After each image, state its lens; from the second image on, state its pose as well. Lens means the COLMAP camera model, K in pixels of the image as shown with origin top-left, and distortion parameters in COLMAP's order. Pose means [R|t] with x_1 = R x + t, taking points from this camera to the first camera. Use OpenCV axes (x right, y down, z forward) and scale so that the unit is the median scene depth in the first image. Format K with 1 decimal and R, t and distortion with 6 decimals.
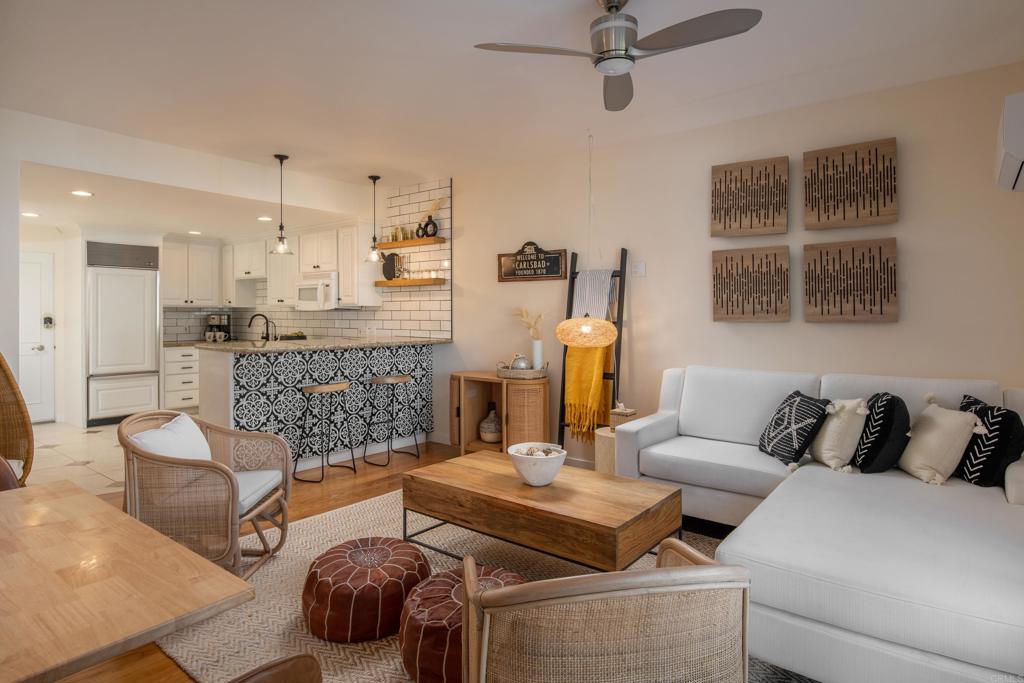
lens RADIAL K [[567.2, 0, 511.8], [0, 567.2, 325.1], [0, 0, 1]] dist [-0.000706, -0.000849]
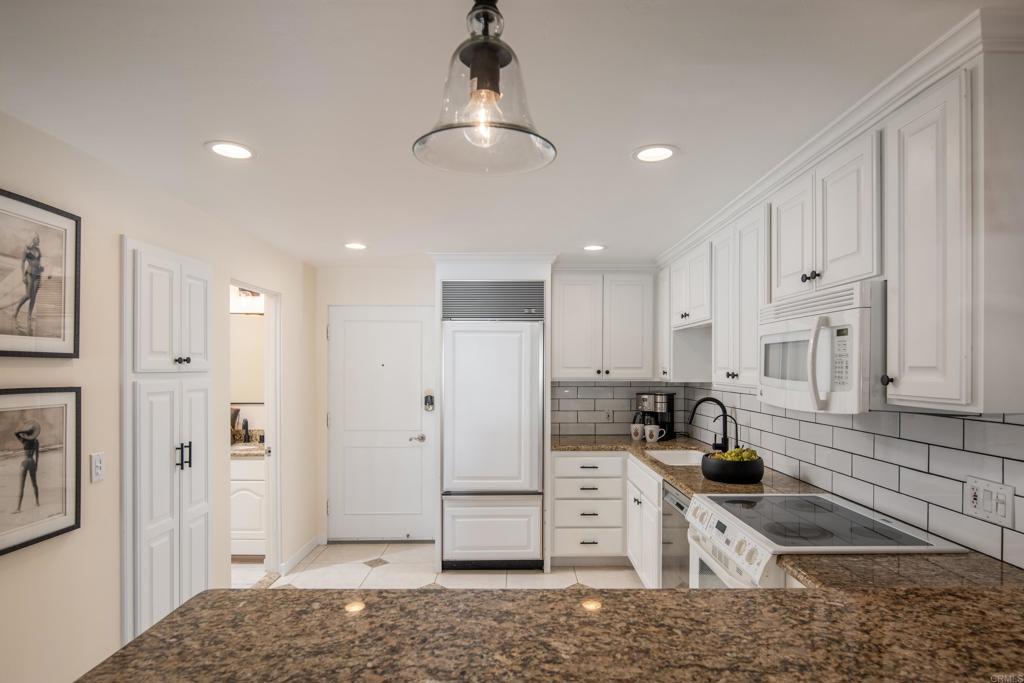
lens RADIAL K [[555.5, 0, 531.8], [0, 555.5, 368.8], [0, 0, 1]] dist [-0.006132, -0.000442]
pose [[0.633725, 0.001487, -0.773557, -0.198548], [-0.014684, 0.999841, -0.010108, -0.043870], [0.773419, 0.017765, 0.633646, 0.672589]]
